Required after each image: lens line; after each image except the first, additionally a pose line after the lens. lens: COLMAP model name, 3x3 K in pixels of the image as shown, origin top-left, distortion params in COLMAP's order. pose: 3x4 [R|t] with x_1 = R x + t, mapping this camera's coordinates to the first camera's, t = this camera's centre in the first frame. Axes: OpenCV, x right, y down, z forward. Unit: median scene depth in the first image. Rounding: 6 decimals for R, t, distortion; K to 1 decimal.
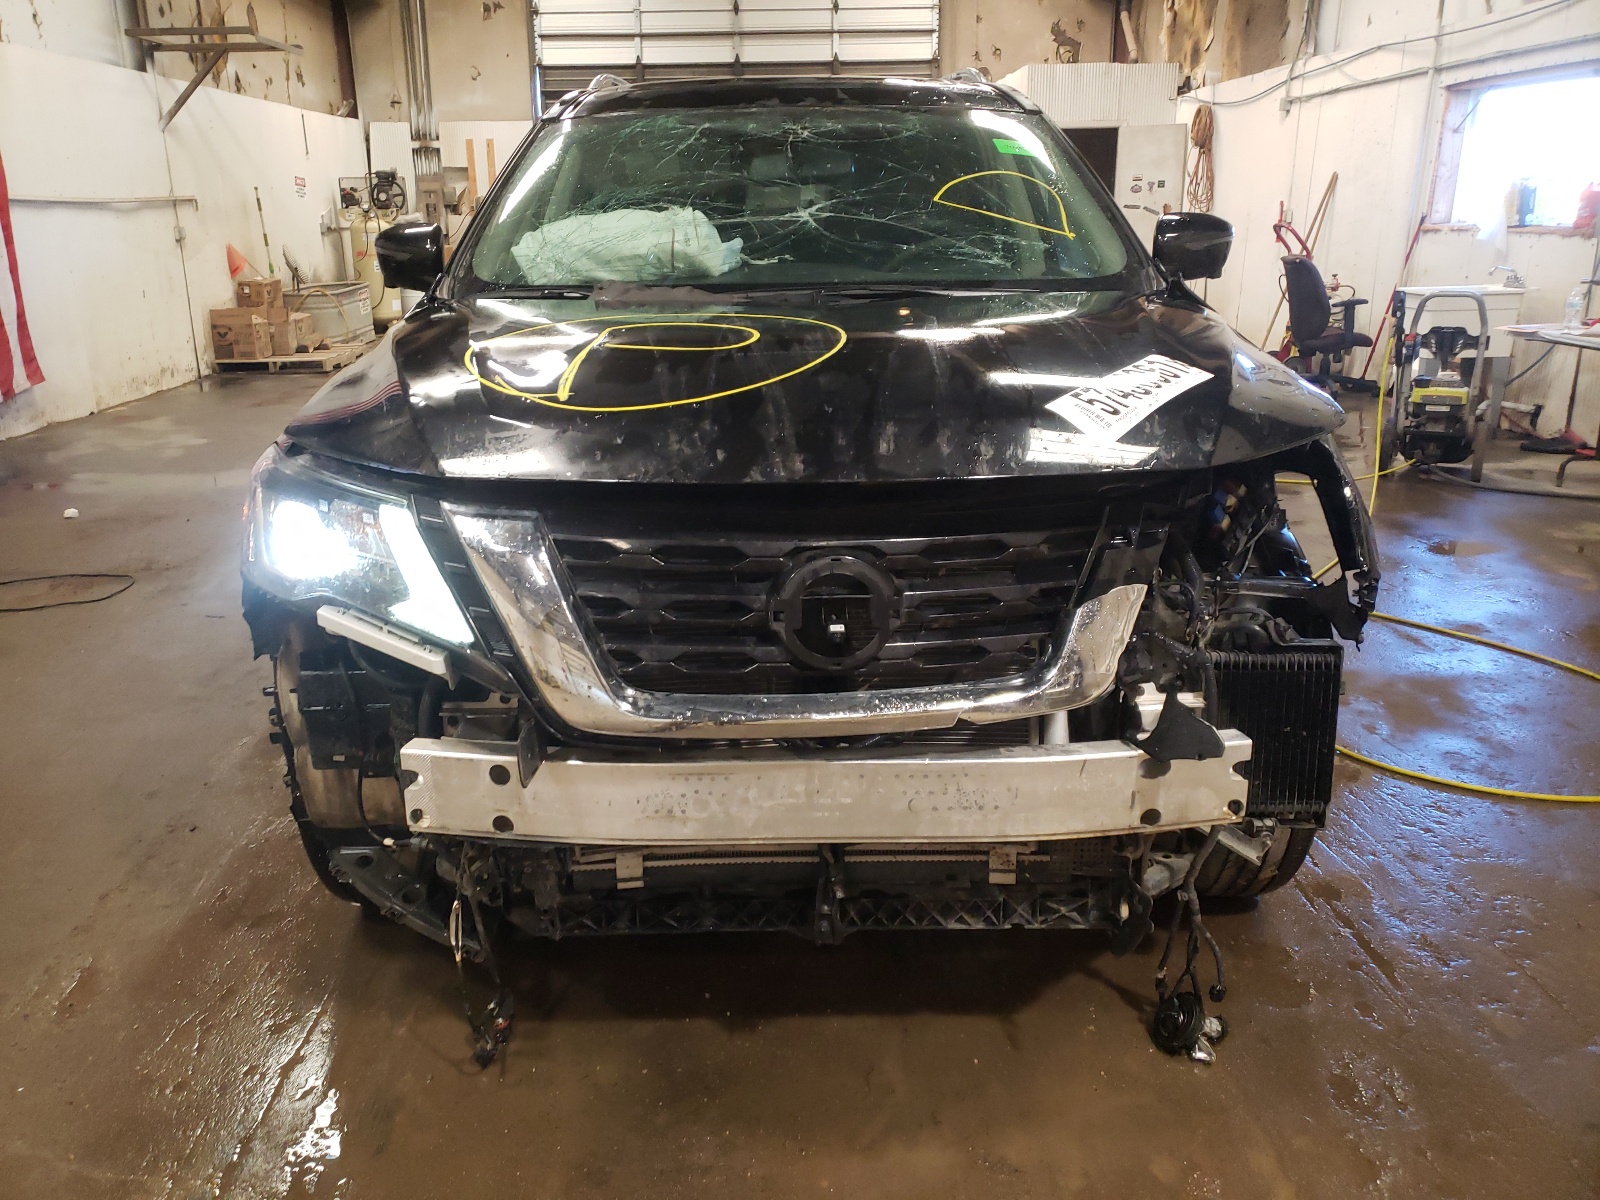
lens RADIAL K [[1239.0, 0, 798.5], [0, 1239.0, 564.7], [0, 0, 1]] dist [0.010154, 0.007146]
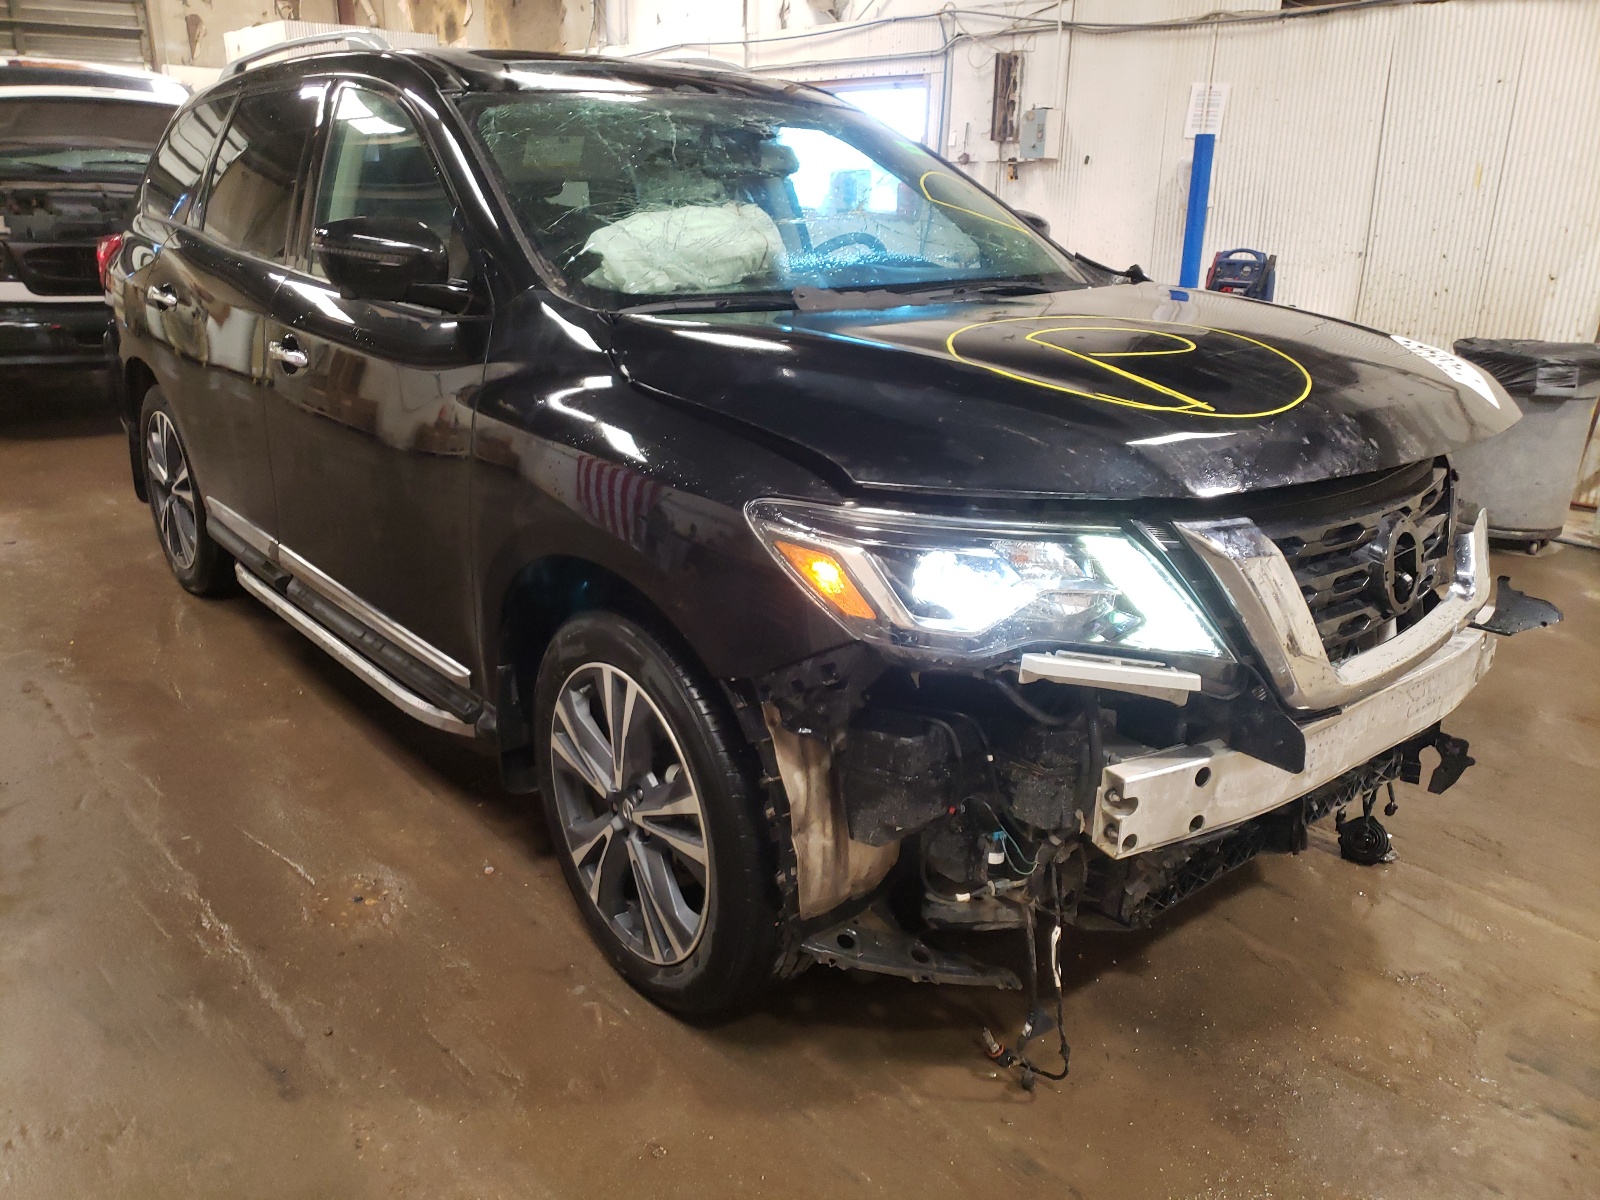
lens RADIAL K [[1218.6, 0, 798.7], [0, 1218.6, 572.0], [0, 0, 1]] dist [0.038122, -0.001890]
pose [[0.784579, -0.169158, 0.596507, -0.952958], [0.150253, 0.985260, 0.081775, -0.116152], [-0.601547, 0.025468, 0.798431, 0.335947]]
